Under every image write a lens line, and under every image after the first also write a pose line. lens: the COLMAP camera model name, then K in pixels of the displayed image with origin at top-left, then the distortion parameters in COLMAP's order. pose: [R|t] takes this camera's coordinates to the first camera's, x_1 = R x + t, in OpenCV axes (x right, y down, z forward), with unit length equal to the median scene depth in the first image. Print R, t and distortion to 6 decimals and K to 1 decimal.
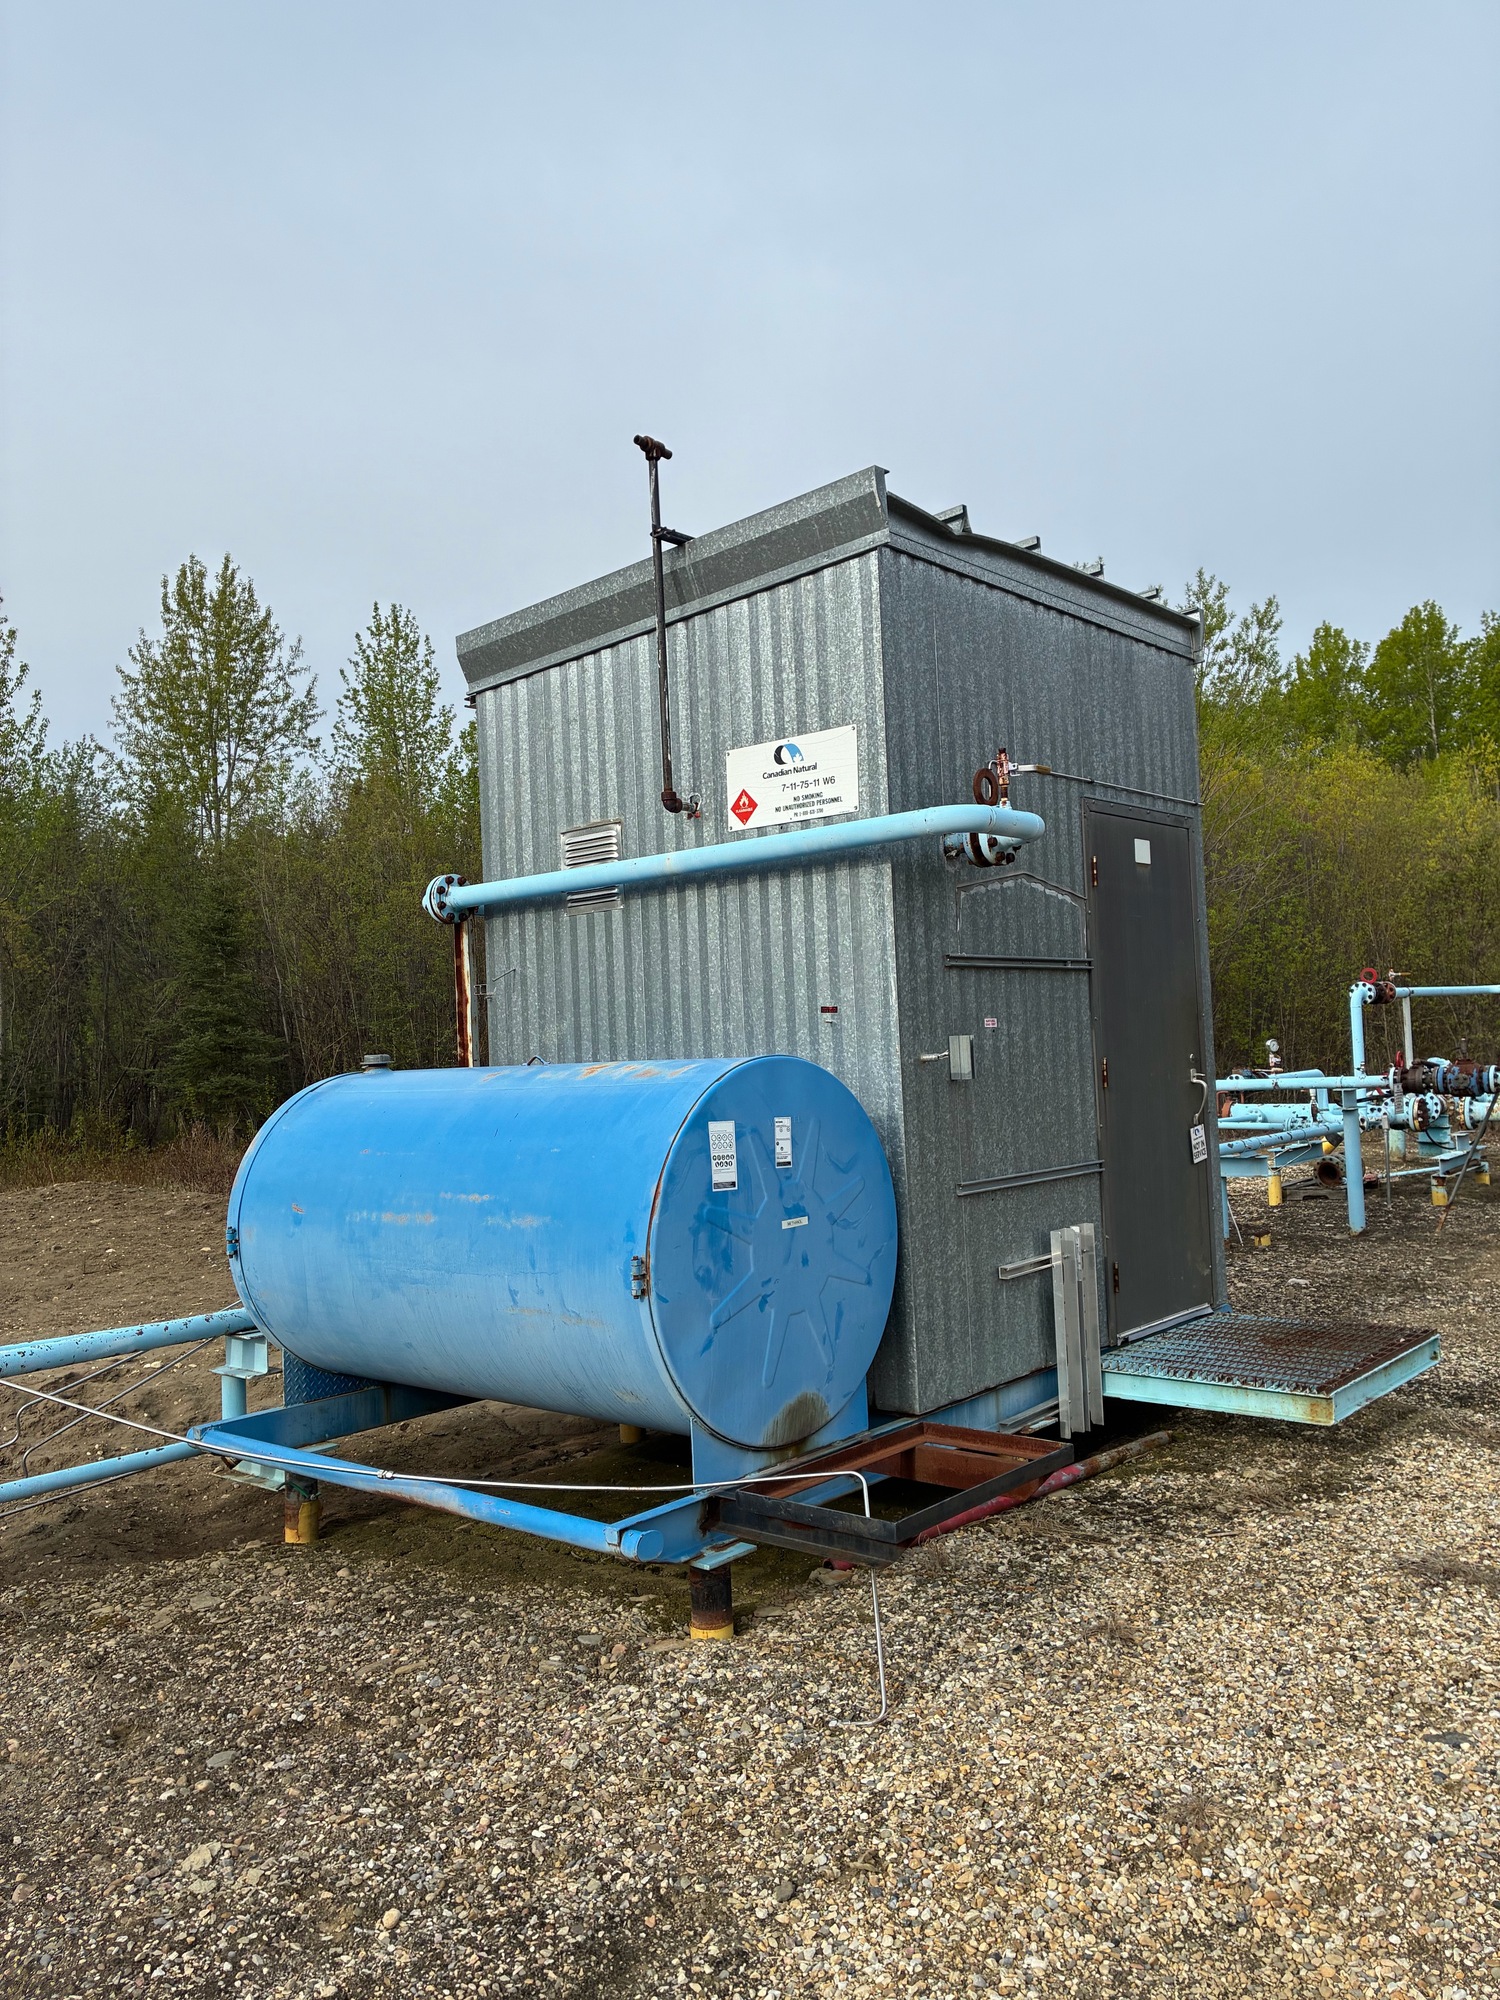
lens RADIAL K [[1520.5, 0, 740.3], [0, 1520.5, 998.5], [0, 0, 1]] dist [0.050359, -0.061532]
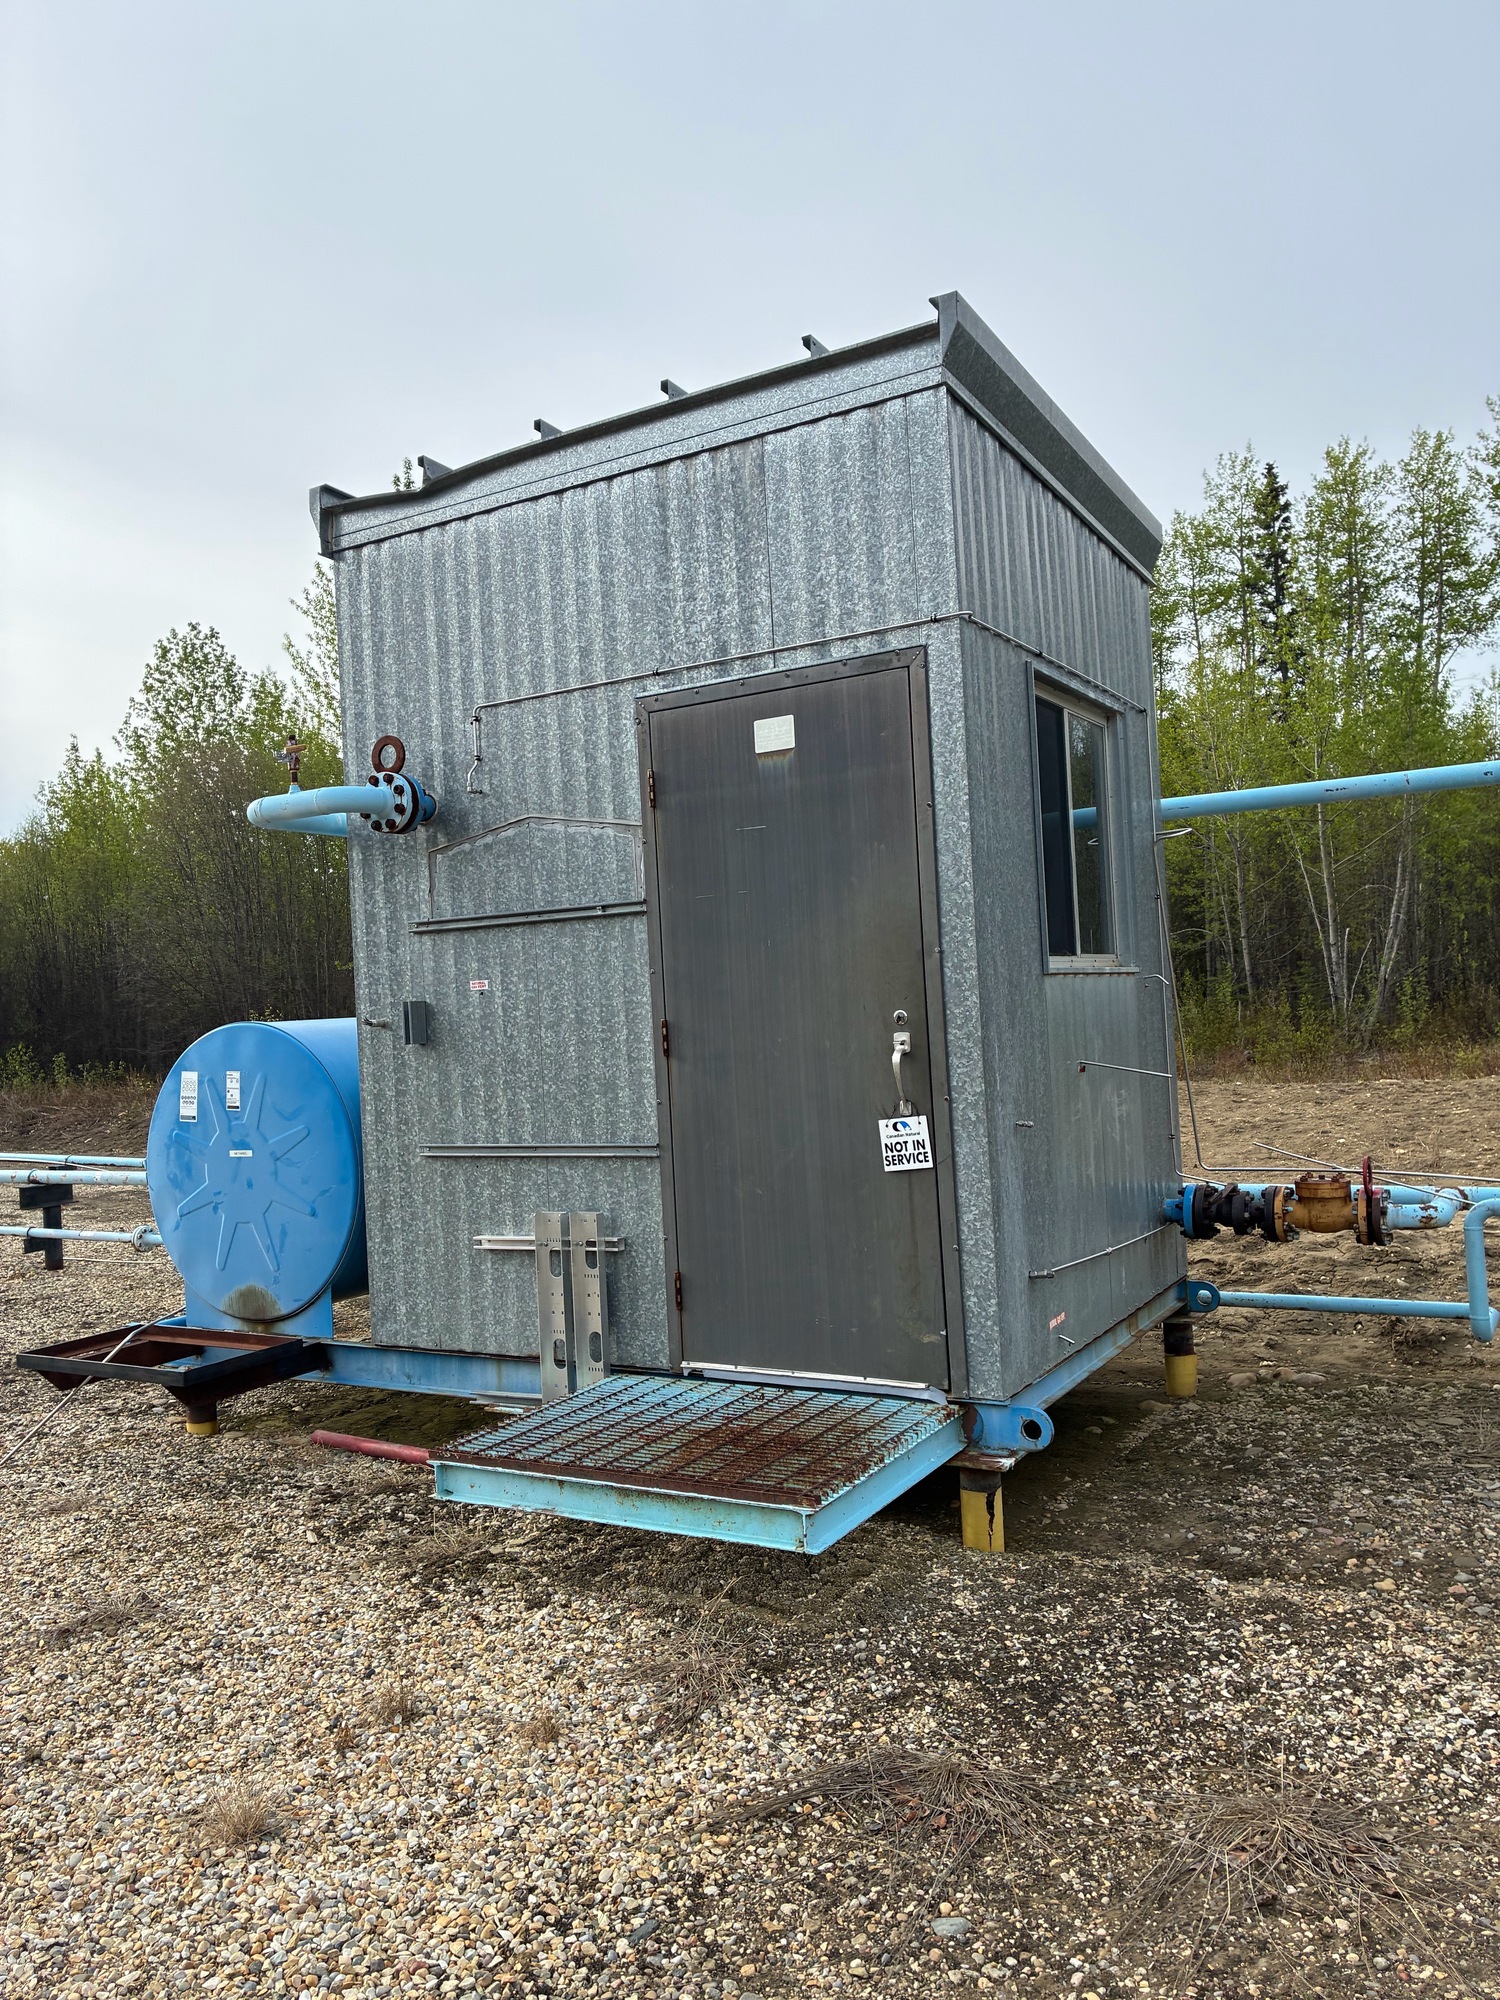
lens RADIAL K [[1520.5, 0, 736.3], [0, 1520.5, 998.6], [0, 0, 1]] dist [0.050359, -0.061532]
pose [[0.180358, 0.030895, -0.983116, 1.388510], [0.081604, 0.995591, 0.046258, -0.008678], [0.980210, -0.088569, 0.177041, 1.203239]]
